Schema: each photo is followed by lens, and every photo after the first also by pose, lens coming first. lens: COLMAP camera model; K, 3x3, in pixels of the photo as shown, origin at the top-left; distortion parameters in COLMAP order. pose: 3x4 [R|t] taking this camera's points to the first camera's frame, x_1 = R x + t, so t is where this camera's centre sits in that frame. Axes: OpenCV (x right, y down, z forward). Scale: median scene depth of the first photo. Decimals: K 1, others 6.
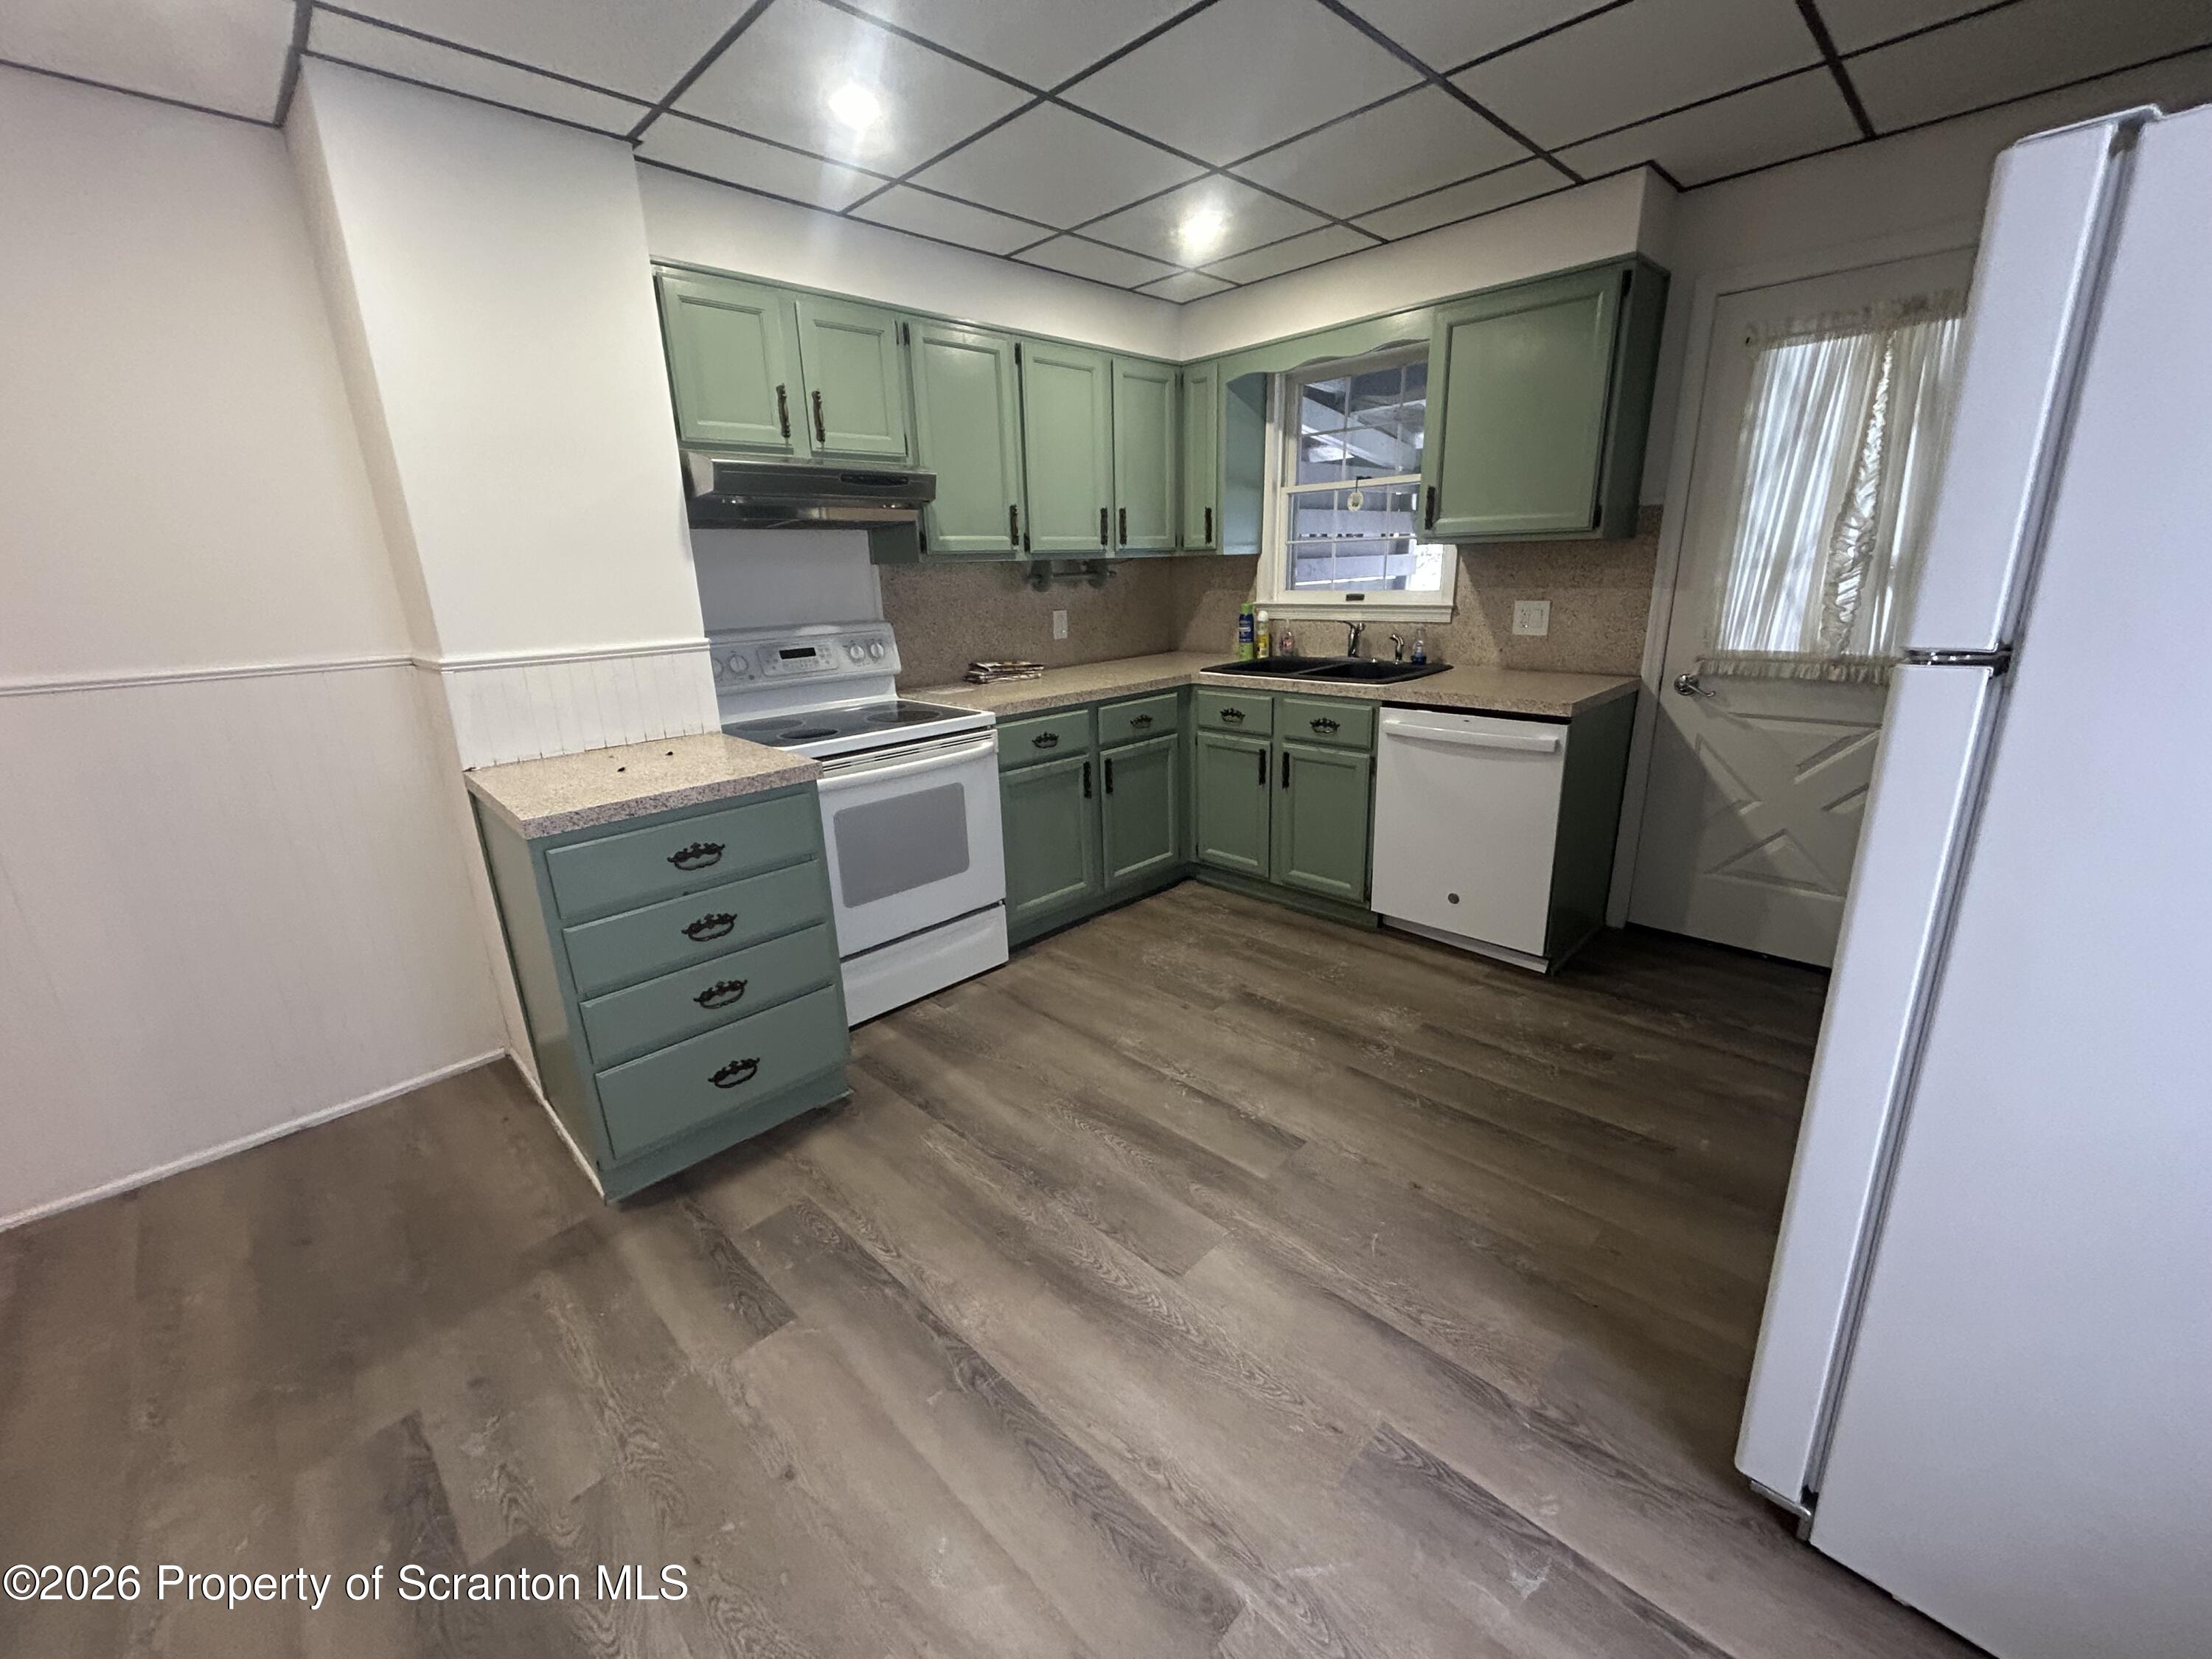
lens RADIAL K [[888.1, 0, 1099.3], [0, 888.1, 823.5], [0, 0, 1]] dist [-0.001112, 0.000122]
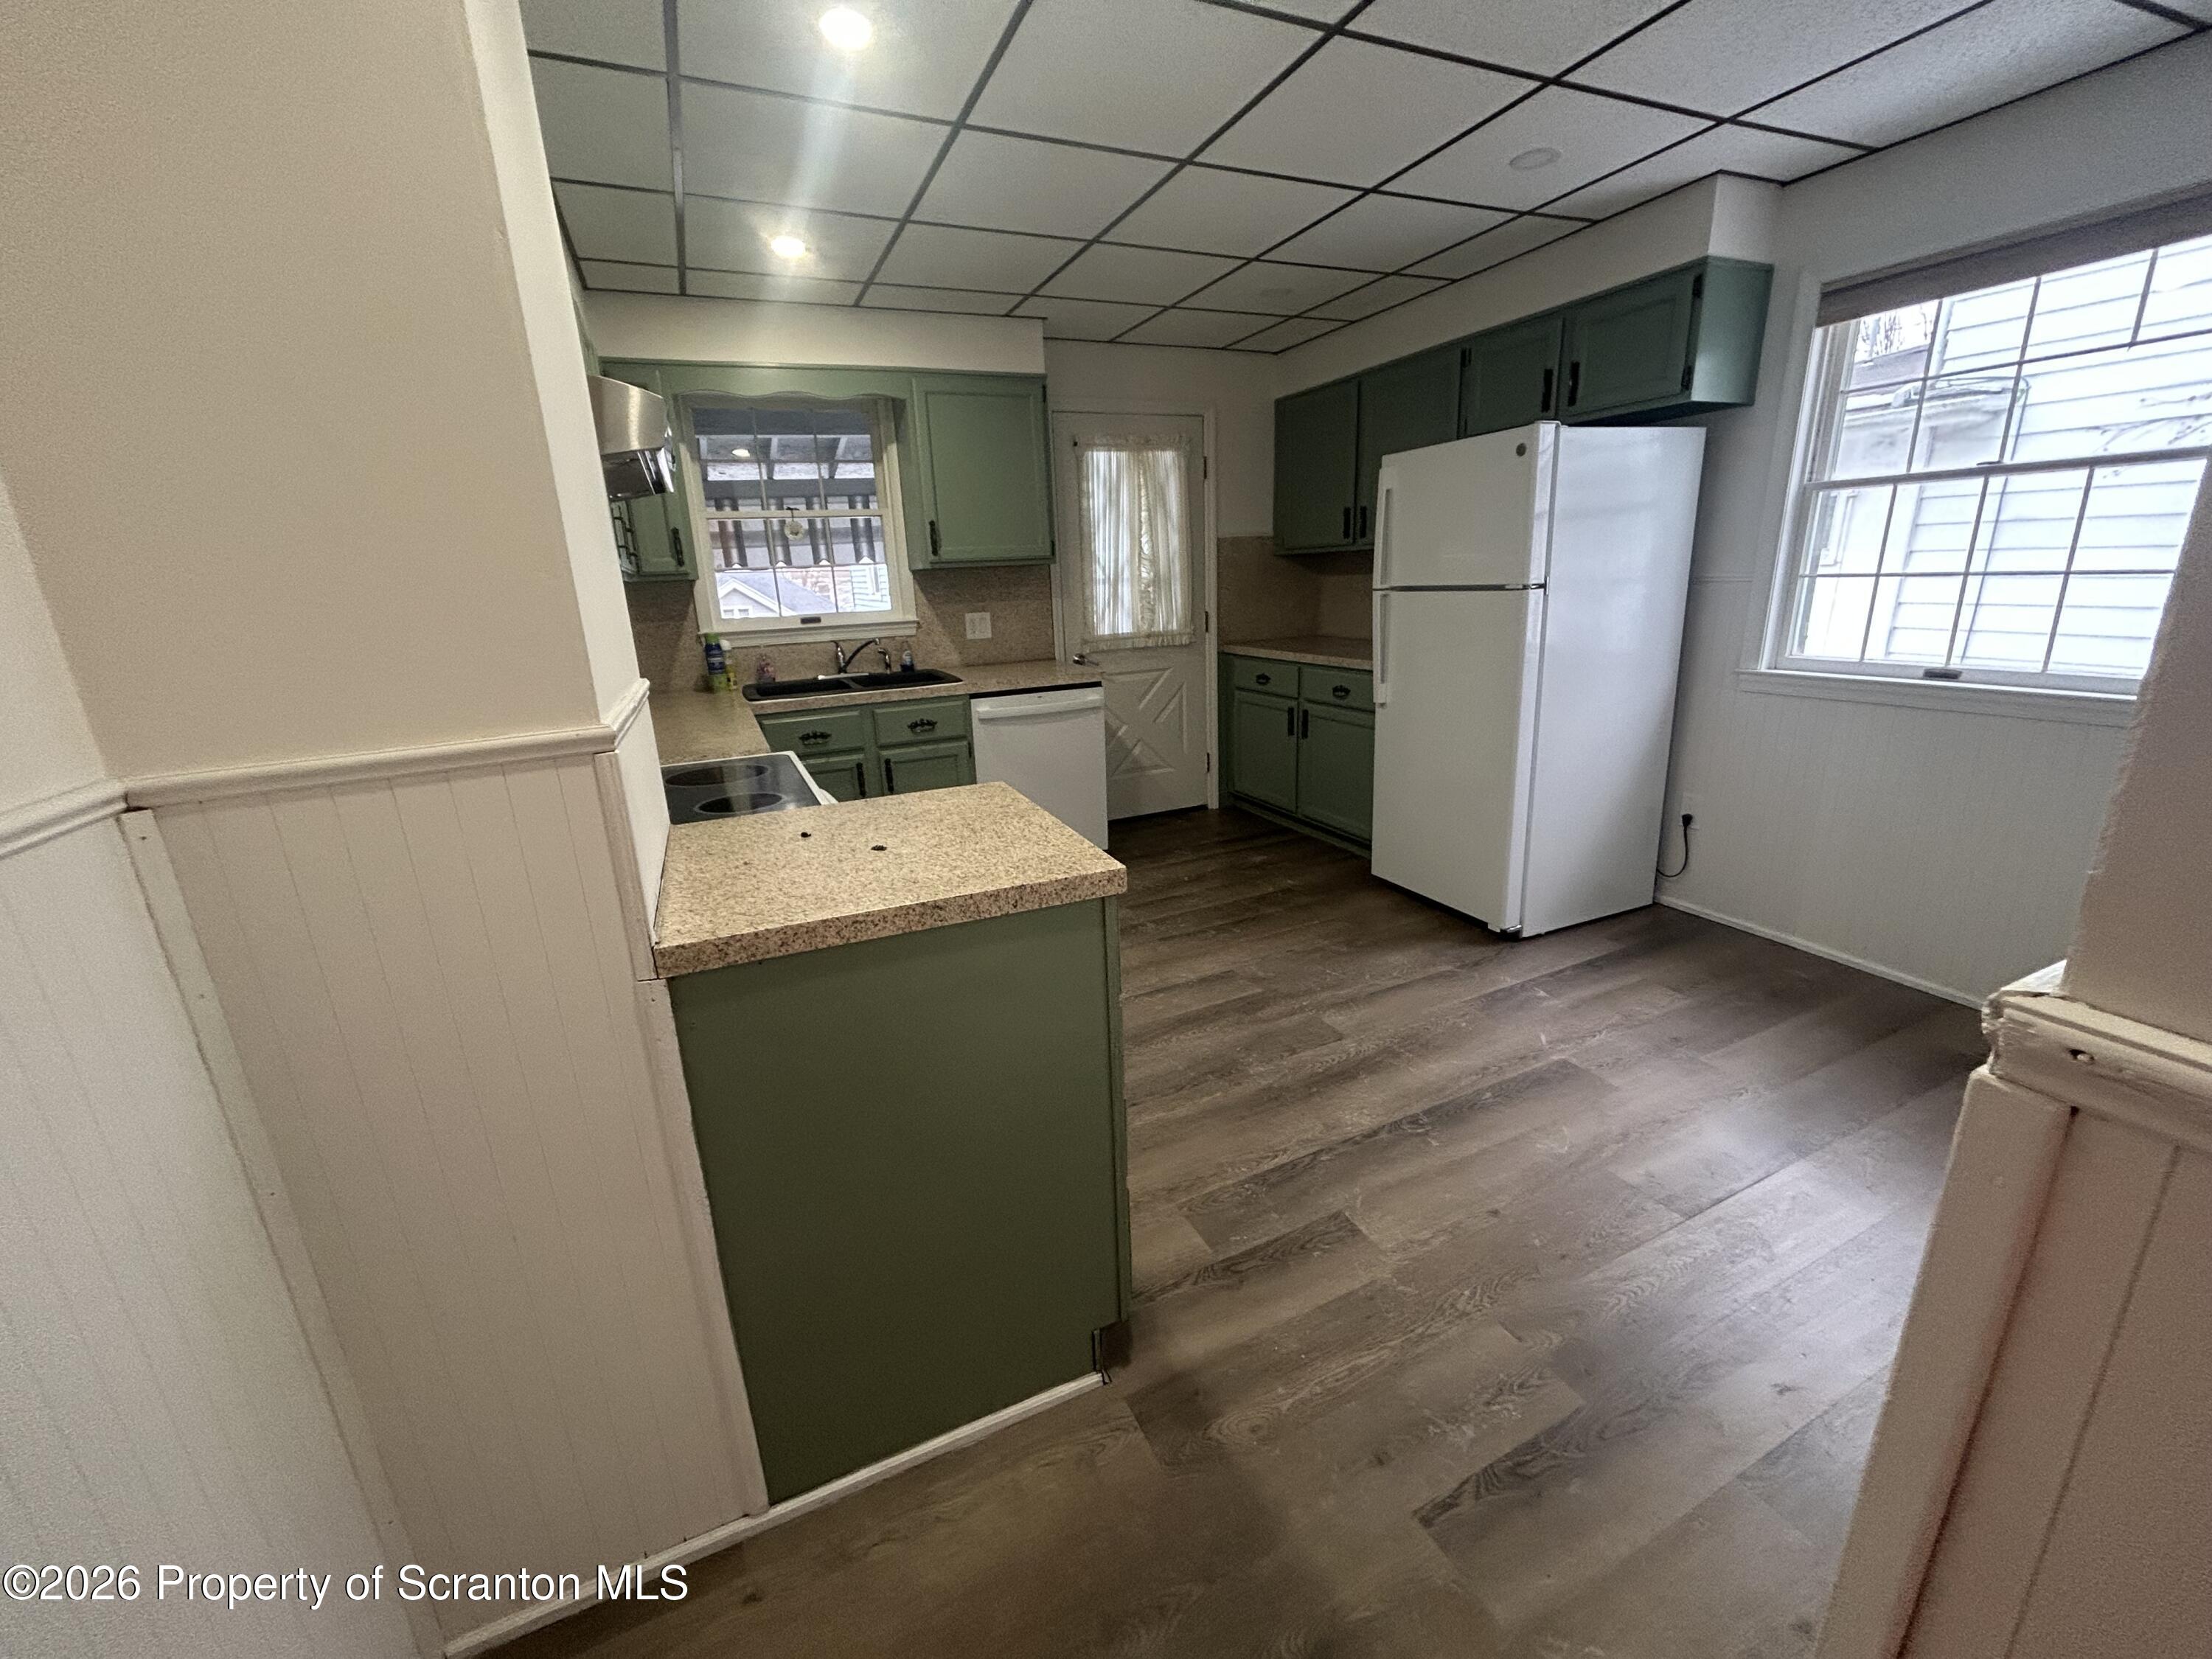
lens RADIAL K [[888.1, 0, 1099.3], [0, 888.1, 823.5], [0, 0, 1]] dist [-0.001112, 0.000122]
pose [[0.348851, -0.240169, 0.905882, -1.042250], [0.293728, 0.945923, 0.137672, -0.119709], [-0.889959, 0.218056, 0.400531, 0.549488]]
